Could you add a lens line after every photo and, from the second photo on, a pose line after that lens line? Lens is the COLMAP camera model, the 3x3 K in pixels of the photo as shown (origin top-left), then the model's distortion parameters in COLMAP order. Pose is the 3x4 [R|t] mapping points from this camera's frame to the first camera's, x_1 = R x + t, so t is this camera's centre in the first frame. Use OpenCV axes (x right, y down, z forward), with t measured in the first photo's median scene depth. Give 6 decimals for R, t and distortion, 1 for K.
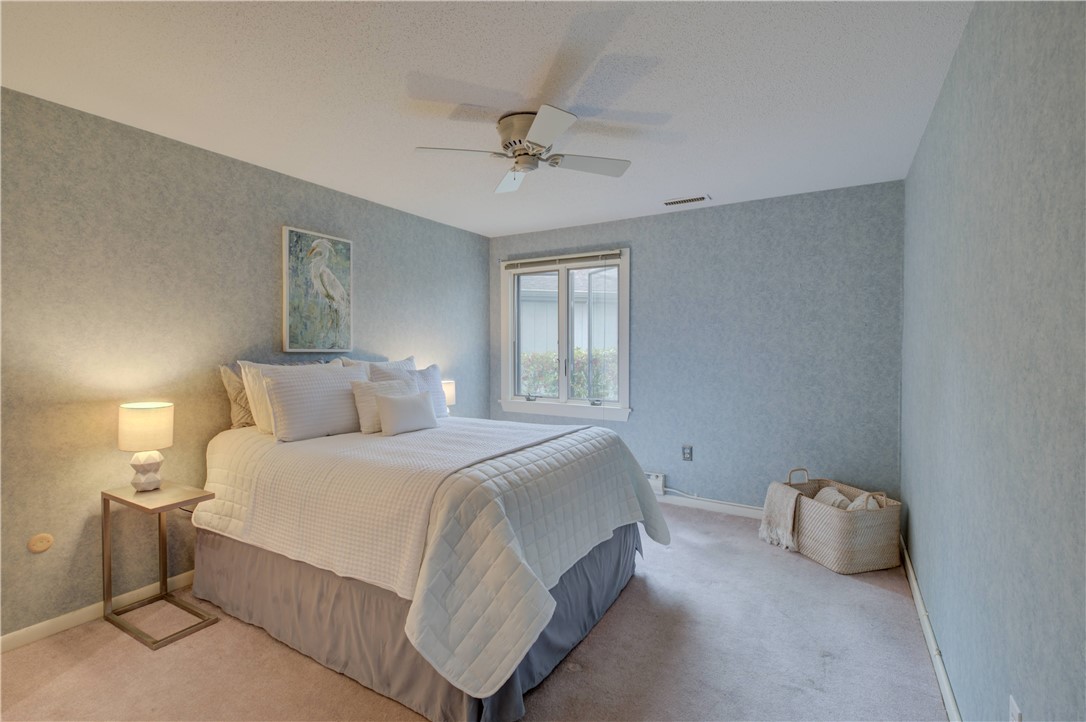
lens RADIAL K [[505.9, 0, 543.6], [0, 505.9, 358.1], [0, 0, 1]] dist [0.002304, -0.001424]
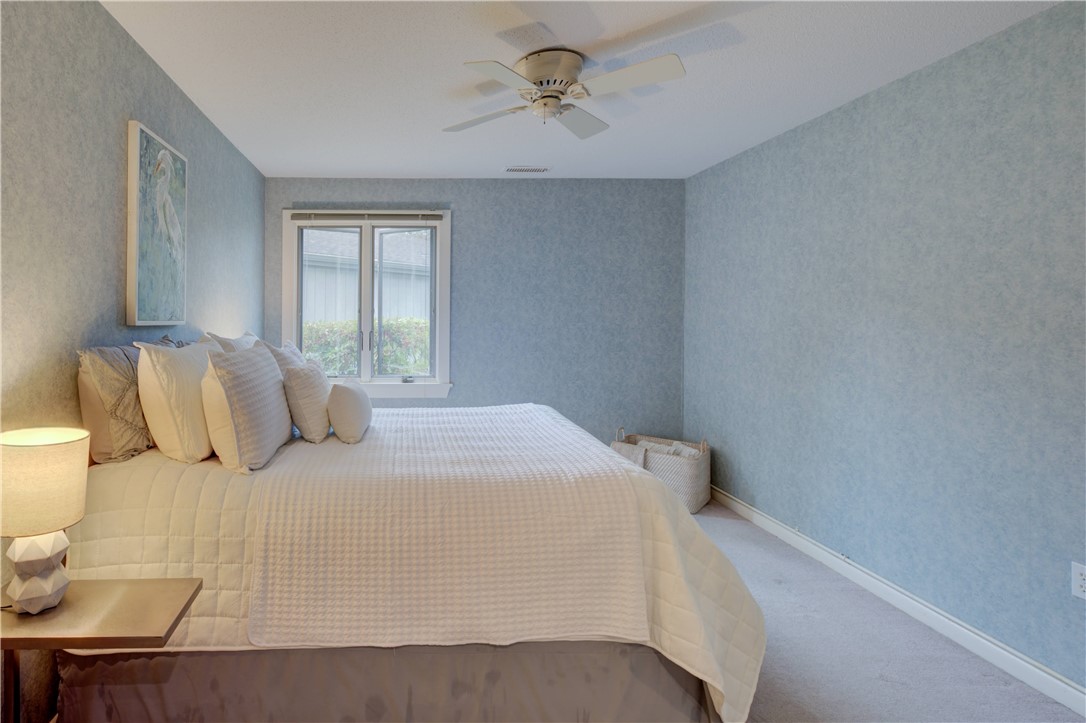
lens RADIAL K [[528.9, 0, 547.4], [0, 528.9, 315.9], [0, 0, 1]] dist [-0.001127, -0.000326]
pose [[0.844232, 0.000020, 0.535978, -0.236405], [0.012296, 0.999736, -0.019406, -0.003126], [-0.535837, 0.022973, 0.844009, 0.107668]]
